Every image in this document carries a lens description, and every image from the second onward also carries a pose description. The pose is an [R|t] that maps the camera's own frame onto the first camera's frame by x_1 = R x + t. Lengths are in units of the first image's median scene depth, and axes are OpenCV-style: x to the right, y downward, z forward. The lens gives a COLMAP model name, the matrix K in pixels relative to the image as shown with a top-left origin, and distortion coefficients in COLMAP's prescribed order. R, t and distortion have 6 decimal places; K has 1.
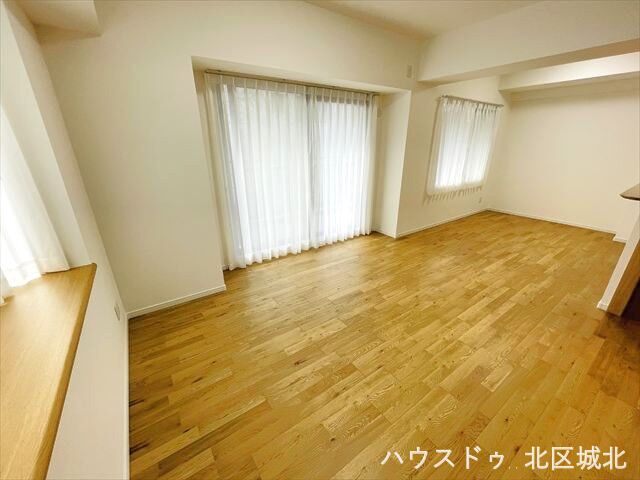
lens RADIAL K [[259.1, 0, 319.4], [0, 259.1, 239.7], [0, 0, 1]] dist [-0.007420, -0.000803]
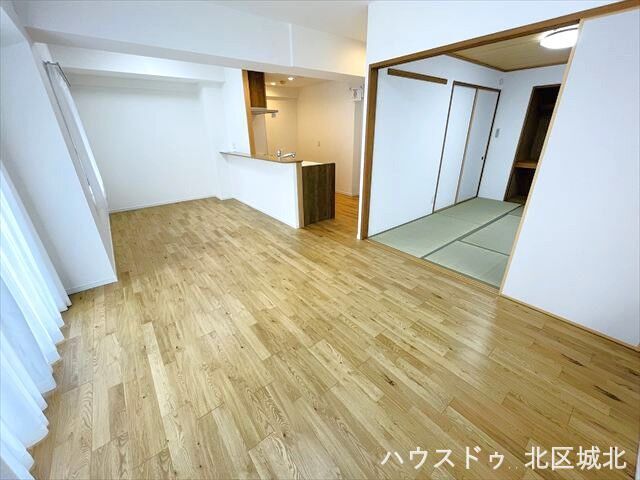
lens RADIAL K [[259.1, 0, 319.7], [0, 259.1, 239.1], [0, 0, 1]] dist [-0.007420, -0.000803]
pose [[-0.067547, -0.383810, 0.920938, -0.398611], [0.367696, 0.848499, 0.380589, -0.205620], [-0.927489, 0.364333, 0.083811, 0.566638]]
